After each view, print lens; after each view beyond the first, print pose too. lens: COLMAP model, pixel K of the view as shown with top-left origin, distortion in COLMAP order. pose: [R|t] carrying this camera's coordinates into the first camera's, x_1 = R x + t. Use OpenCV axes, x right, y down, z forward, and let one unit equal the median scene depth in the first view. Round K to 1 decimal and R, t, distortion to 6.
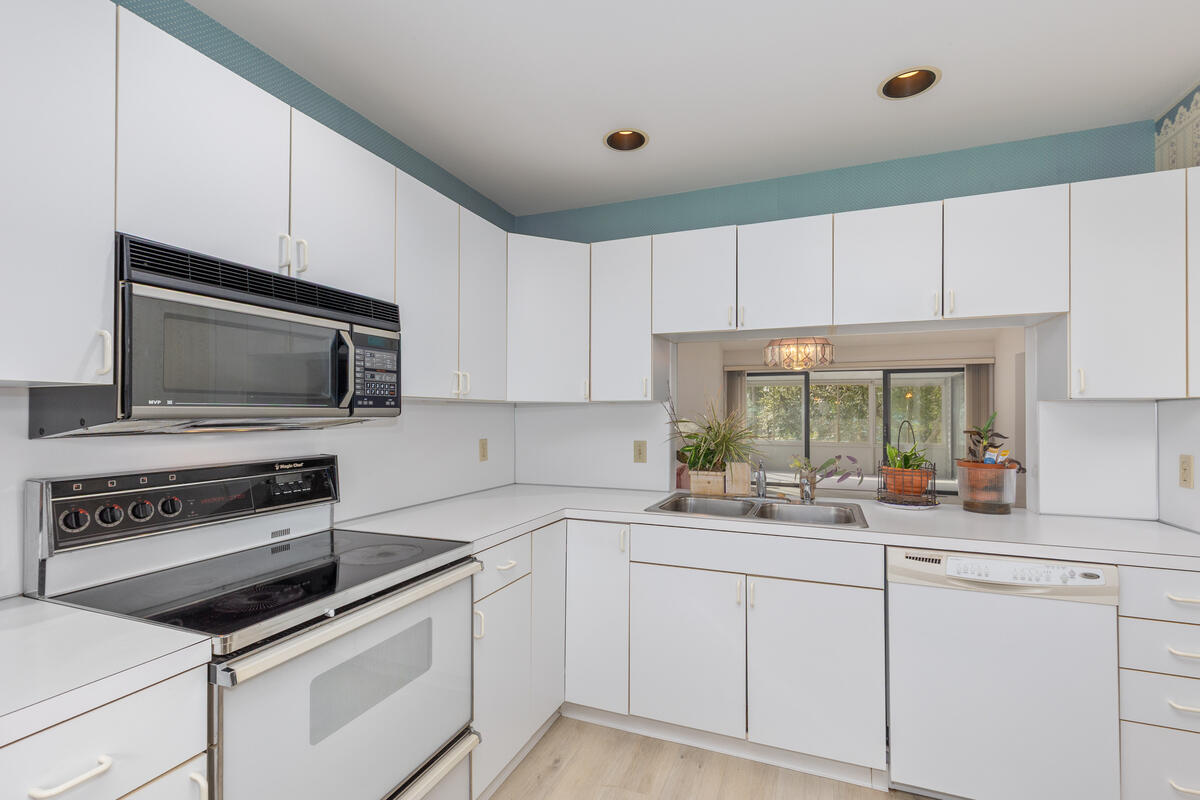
lens RADIAL K [[539.1, 0, 604.7], [0, 539.1, 408.5], [0, 0, 1]] dist [-0.000053, 0.000053]
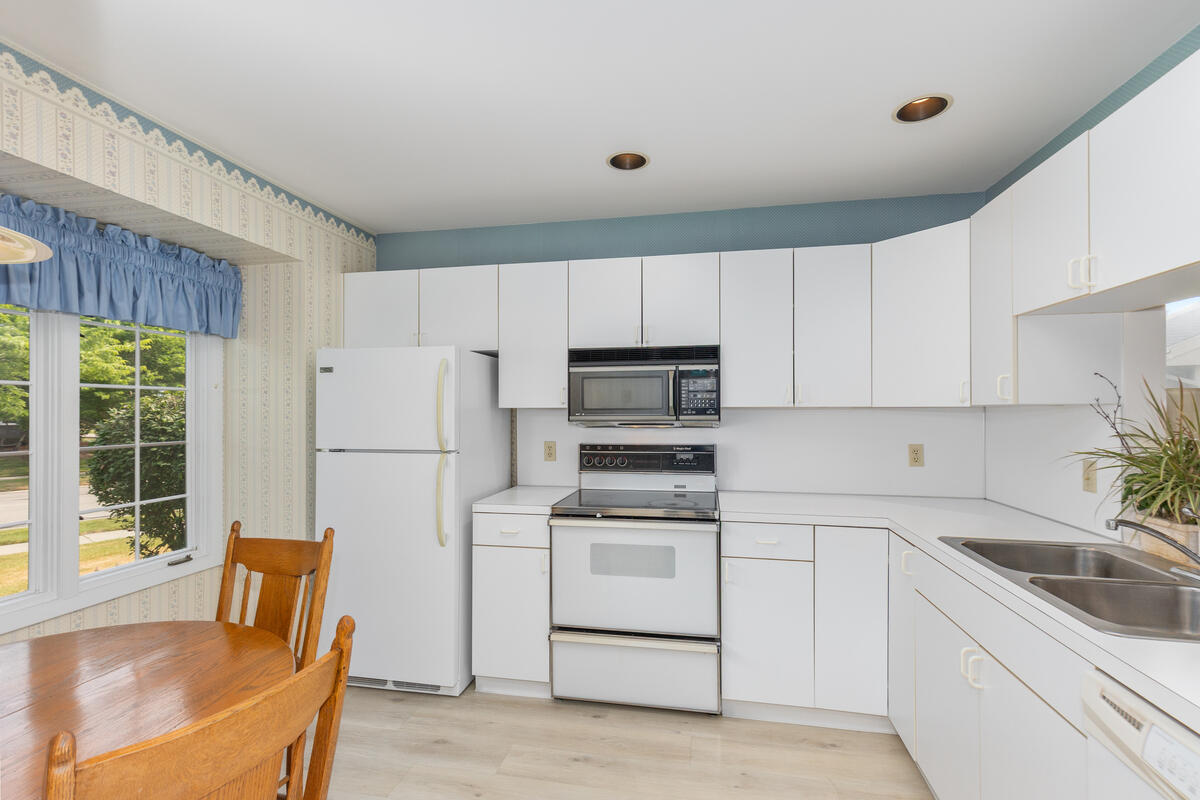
lens RADIAL K [[539.1, 0, 604.7], [0, 539.1, 408.5], [0, 0, 1]] dist [-0.000053, 0.000053]
pose [[0.190108, -0.002846, -0.981759, 1.066597], [0.009848, 0.999951, -0.000992, -0.022373], [0.981714, -0.009479, 0.190127, 0.433386]]
